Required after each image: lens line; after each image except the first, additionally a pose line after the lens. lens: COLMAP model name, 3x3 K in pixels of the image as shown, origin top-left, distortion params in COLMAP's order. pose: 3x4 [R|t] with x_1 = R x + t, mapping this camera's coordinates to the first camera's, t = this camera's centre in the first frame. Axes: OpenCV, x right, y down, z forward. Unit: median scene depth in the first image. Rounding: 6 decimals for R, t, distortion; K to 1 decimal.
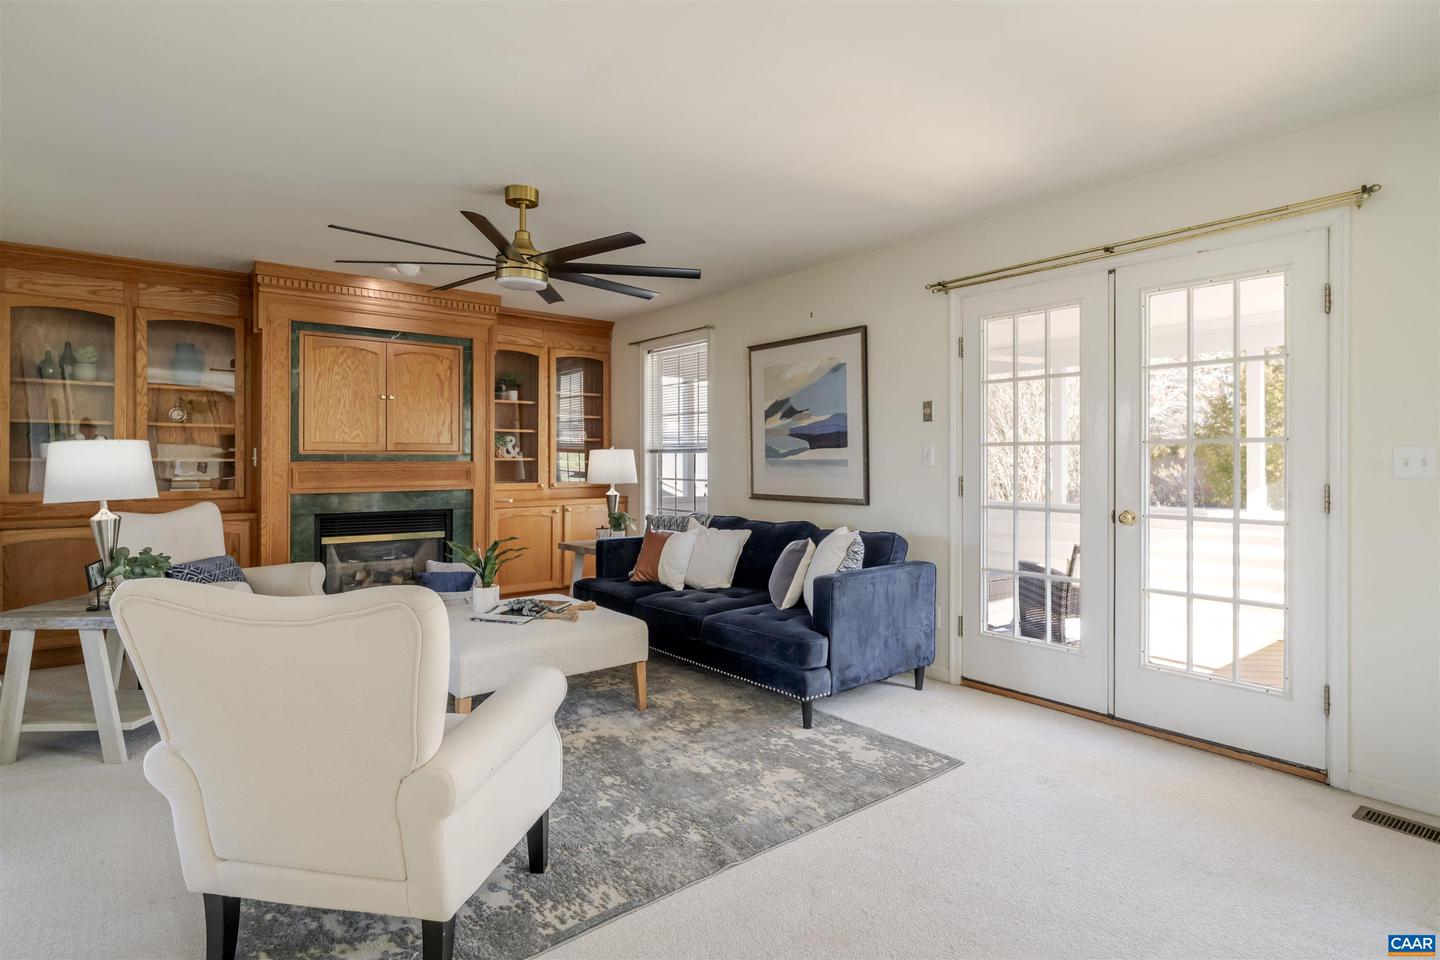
lens RADIAL K [[748.7, 0, 712.4], [0, 748.7, 464.6], [0, 0, 1]] dist [-0.001518, -0.000725]
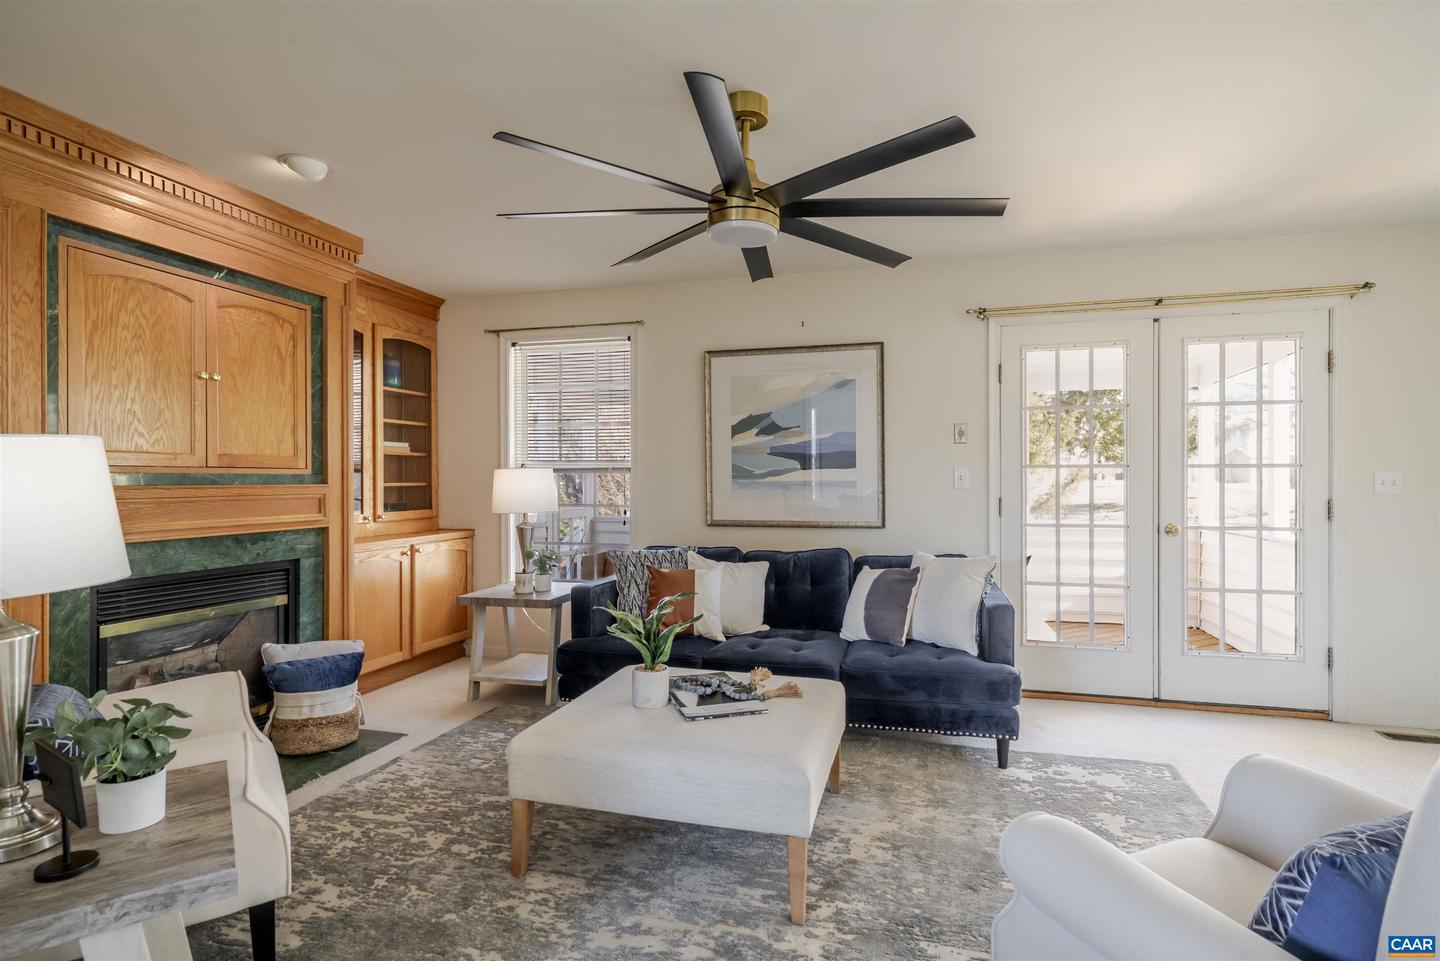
lens RADIAL K [[748.7, 0, 719.9], [0, 748.7, 489.3], [0, 0, 1]] dist [-0.001518, -0.000725]
pose [[0.812129, -0.008171, 0.583421, -0.471169], [0.004717, 0.999961, 0.007438, -0.003677], [-0.583459, -0.003289, 0.812136, 0.298545]]
